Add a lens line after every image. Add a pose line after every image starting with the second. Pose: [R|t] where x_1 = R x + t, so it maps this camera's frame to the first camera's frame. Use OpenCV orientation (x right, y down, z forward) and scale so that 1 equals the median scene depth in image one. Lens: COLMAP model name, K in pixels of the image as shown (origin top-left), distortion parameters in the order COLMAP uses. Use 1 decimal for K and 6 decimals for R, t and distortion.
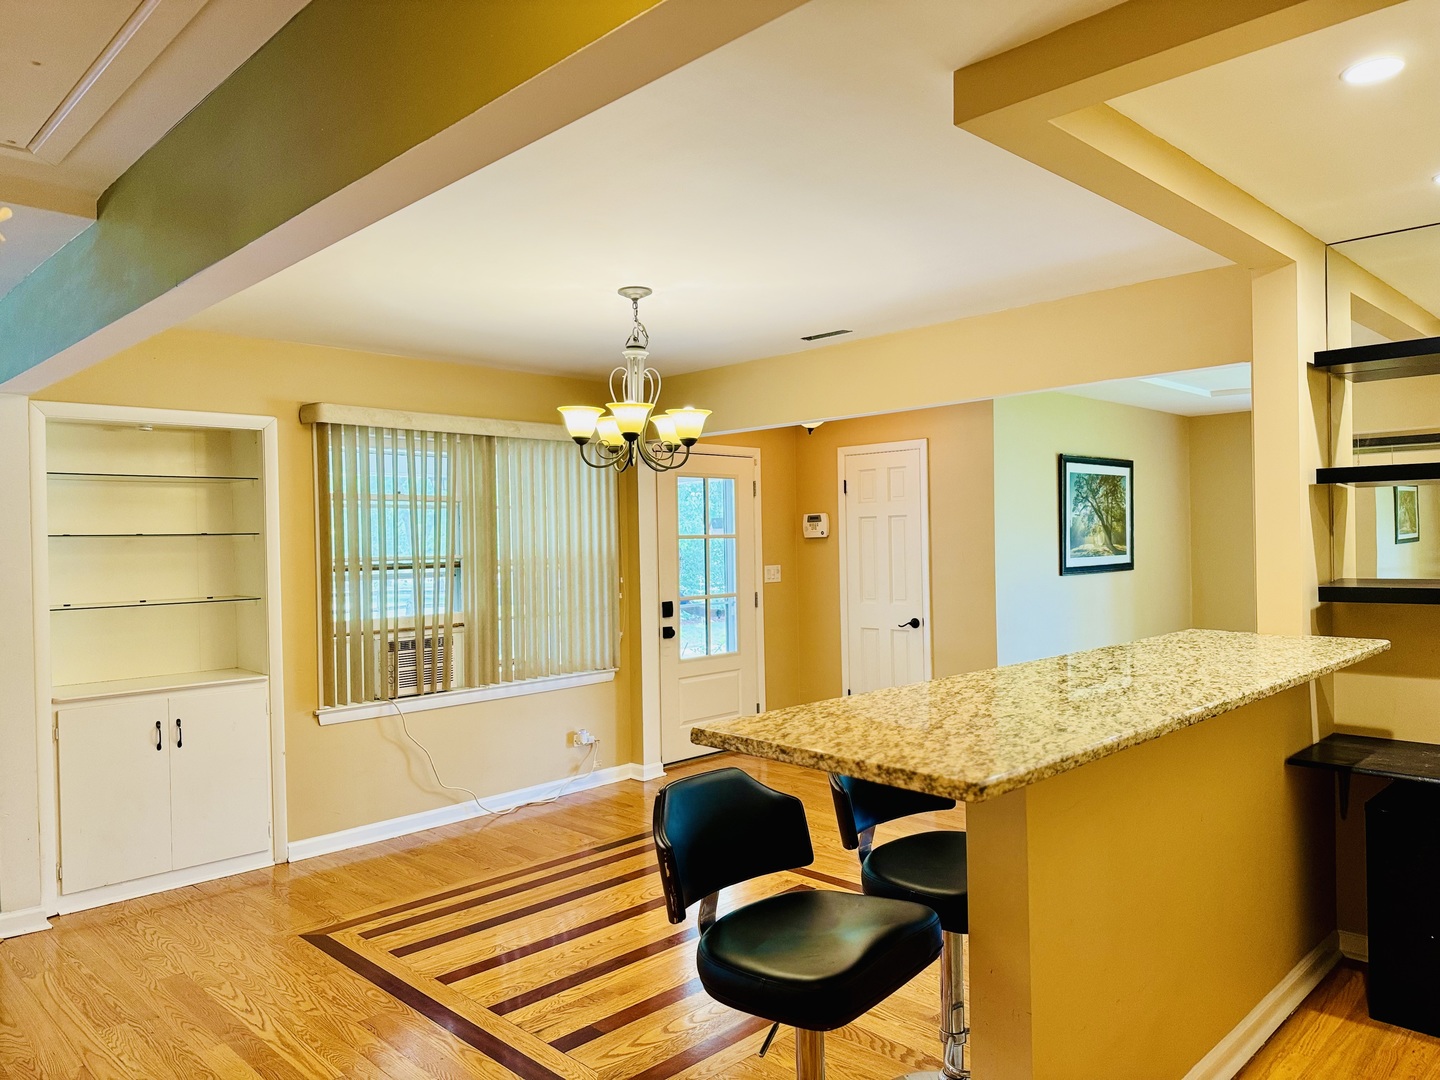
lens RADIAL K [[1005.6, 0, 726.0], [0, 1005.6, 540.5], [0, 0, 1]] dist [0.118691, -0.177976]
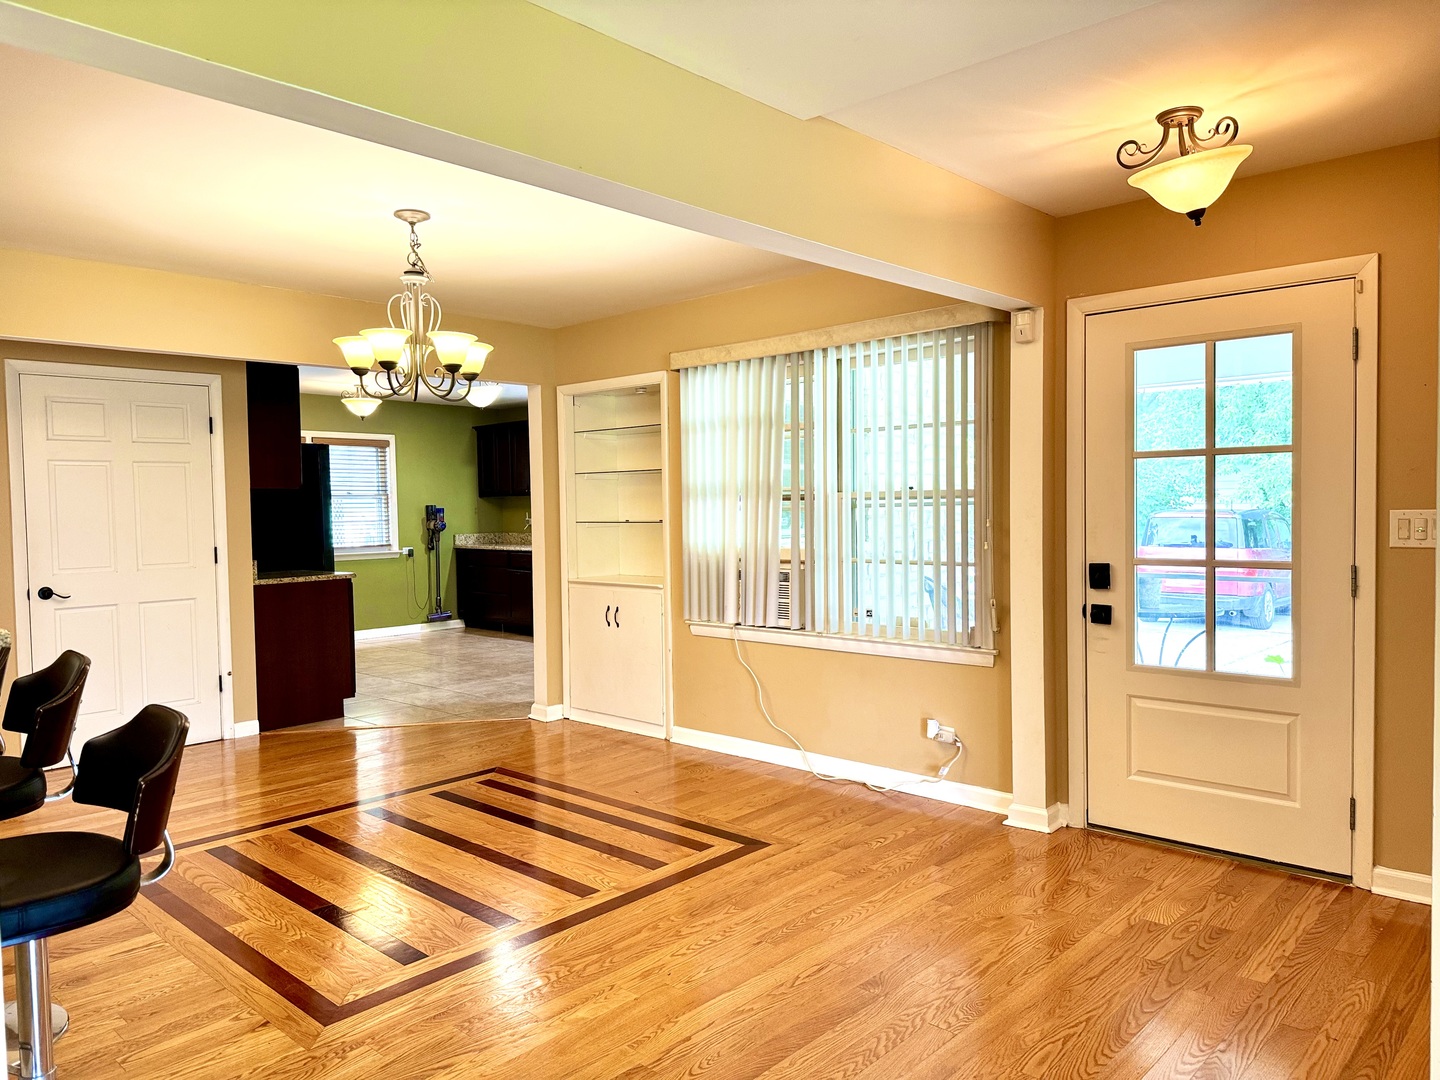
lens RADIAL K [[1005.6, 0, 726.0], [0, 1005.6, 540.5], [0, 0, 1]] dist [0.118691, -0.177976]
pose [[0.029162, 0.056680, -0.997966, 0.678623], [0.016427, 0.998229, 0.057175, 0.009902], [0.999440, -0.018061, 0.028179, 0.936228]]
